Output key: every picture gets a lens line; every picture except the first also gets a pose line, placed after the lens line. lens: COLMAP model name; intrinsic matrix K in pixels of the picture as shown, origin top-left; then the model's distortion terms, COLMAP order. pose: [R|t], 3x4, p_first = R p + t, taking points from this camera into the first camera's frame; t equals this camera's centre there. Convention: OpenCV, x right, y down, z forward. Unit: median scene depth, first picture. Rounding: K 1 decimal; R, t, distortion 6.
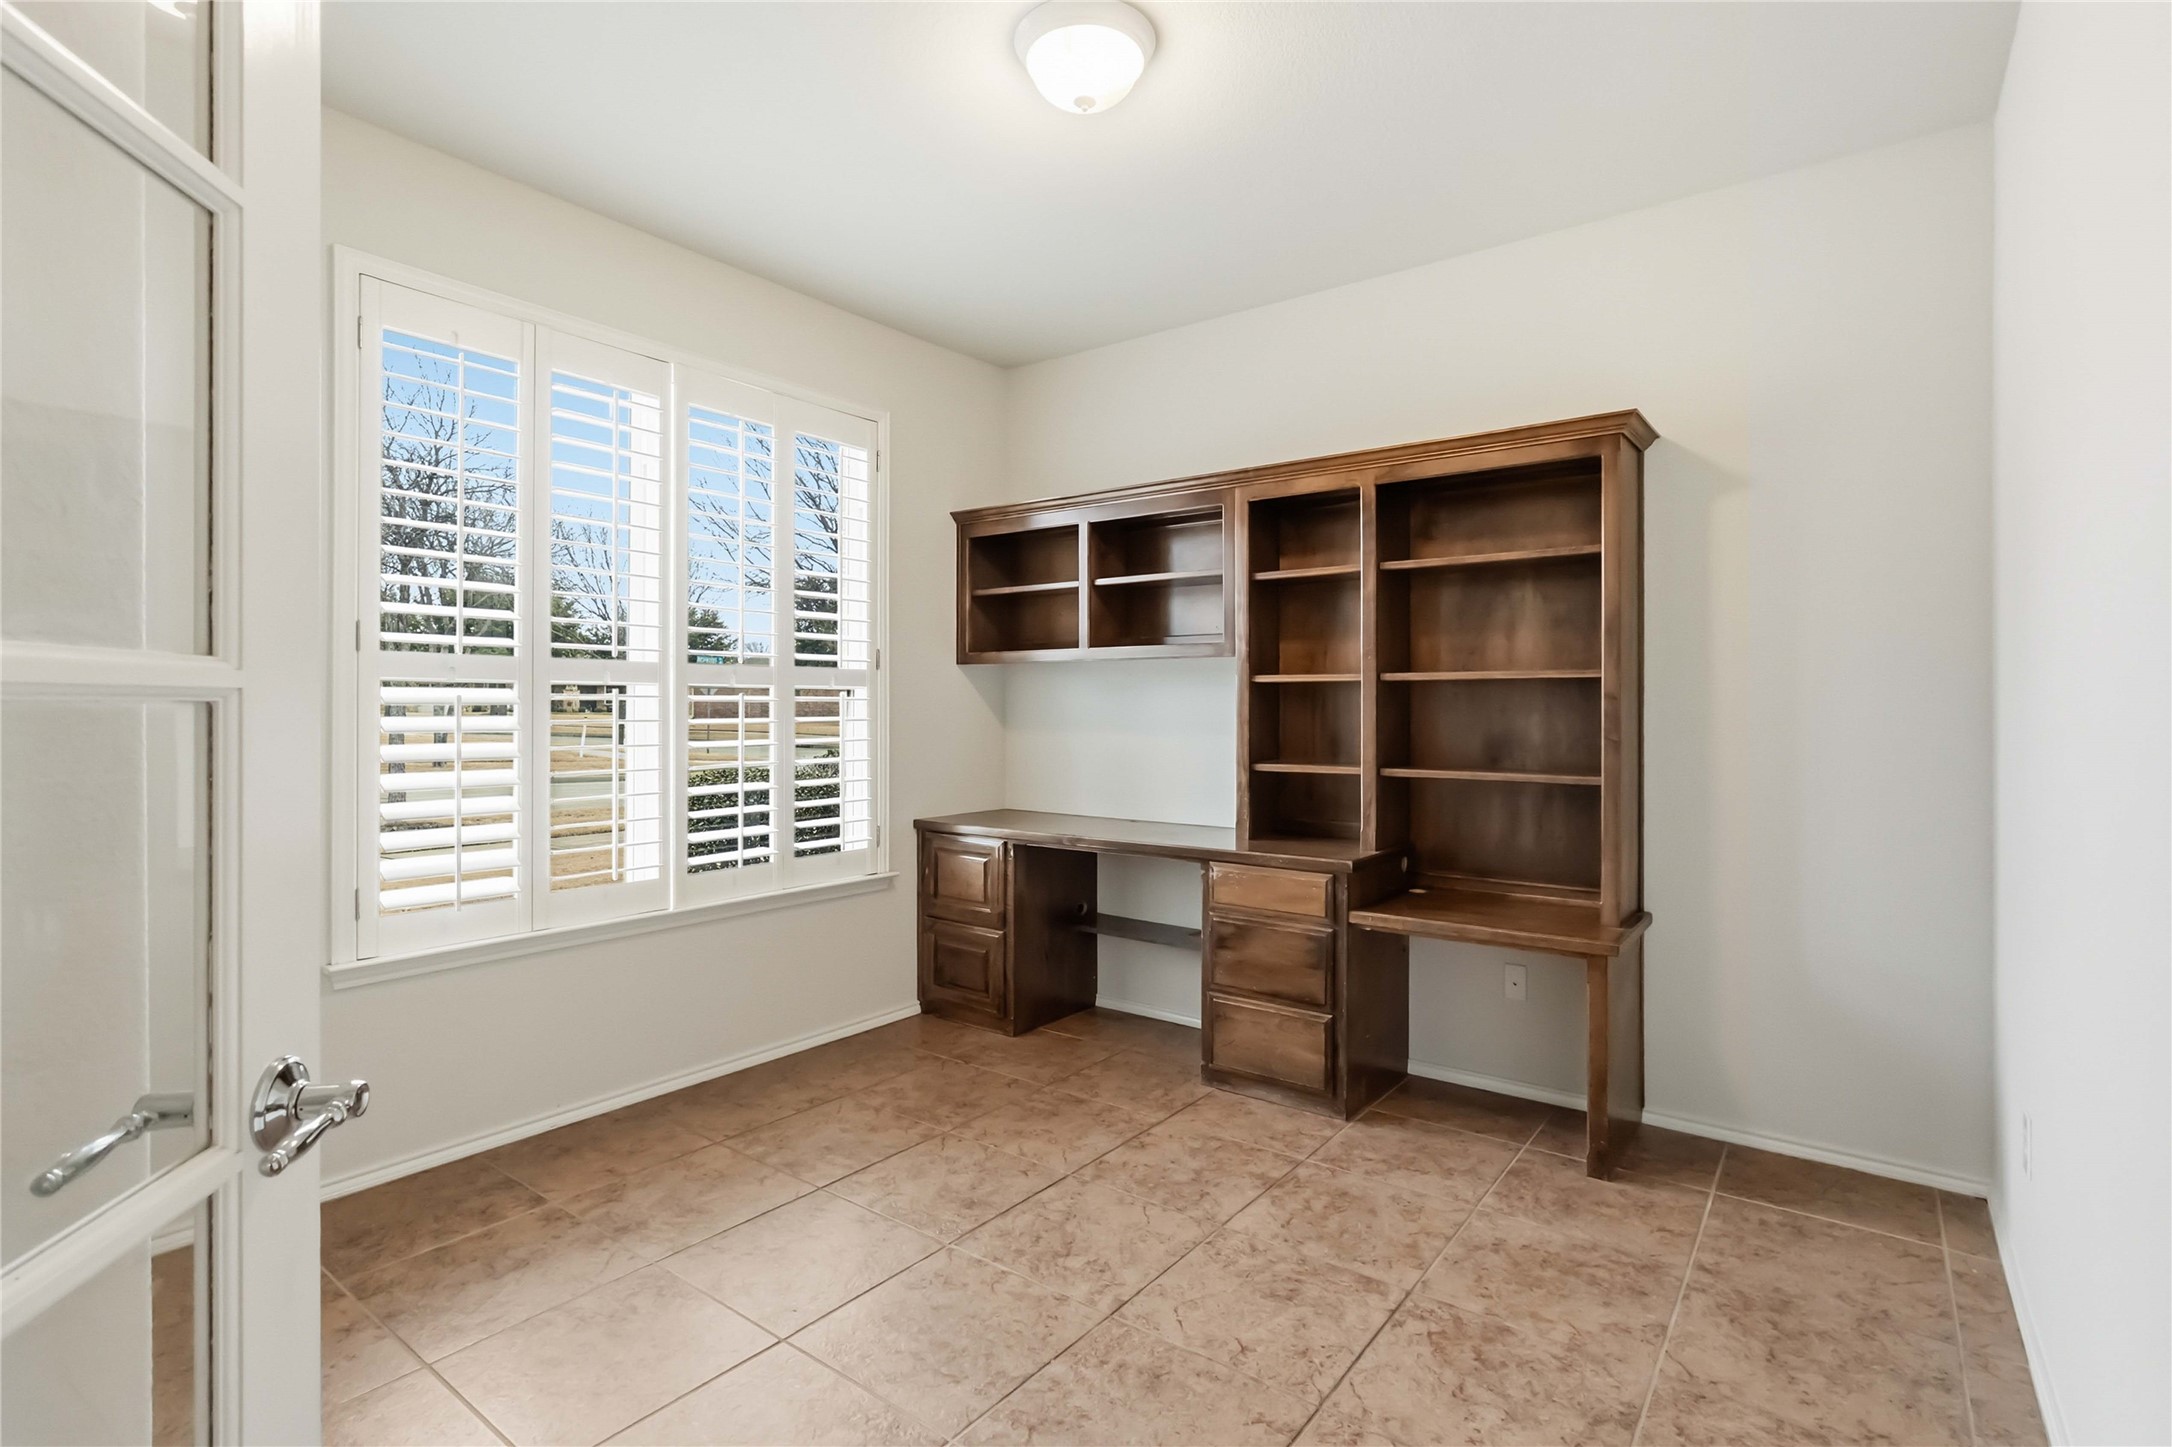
lens RADIAL K [[1035.5, 0, 1081.8], [0, 1035.5, 742.6], [0, 0, 1]] dist [0.000414, 0.001536]
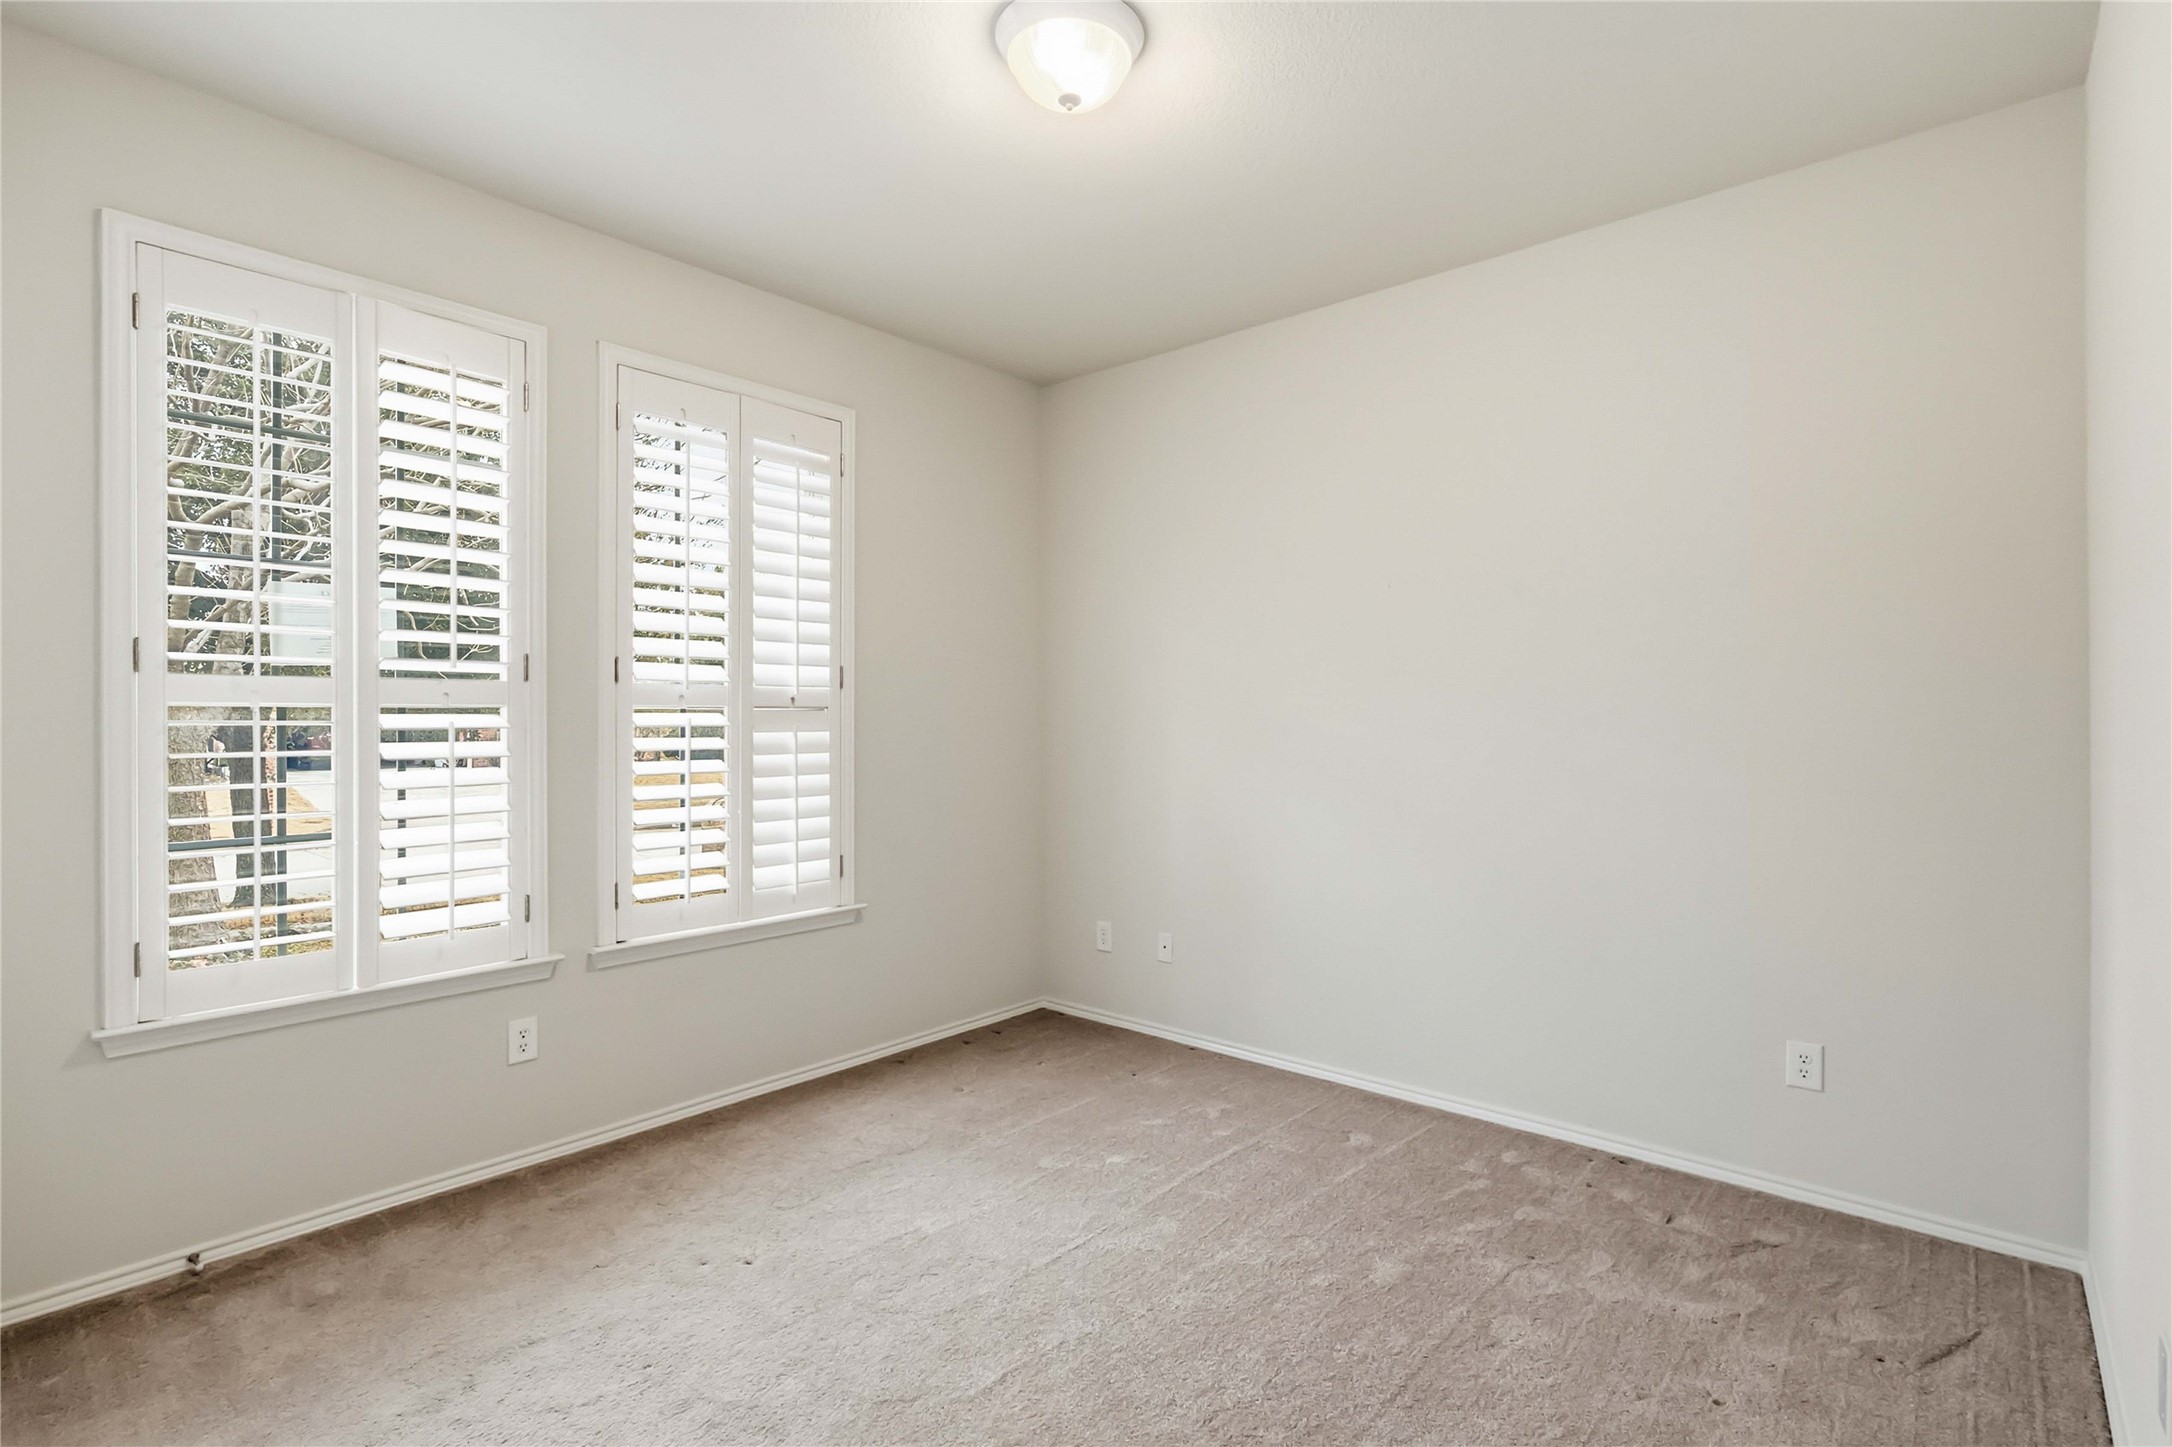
lens RADIAL K [[1021.1, 0, 1089.2], [0, 1021.1, 762.2], [0, 0, 1]] dist [-0.147131, 0.098765]
pose [[0.998282, -0.007566, -0.058098, 0.078395], [0.007719, 0.999967, 0.002418, -0.003596], [0.058077, -0.002862, 0.998308, 0.104519]]
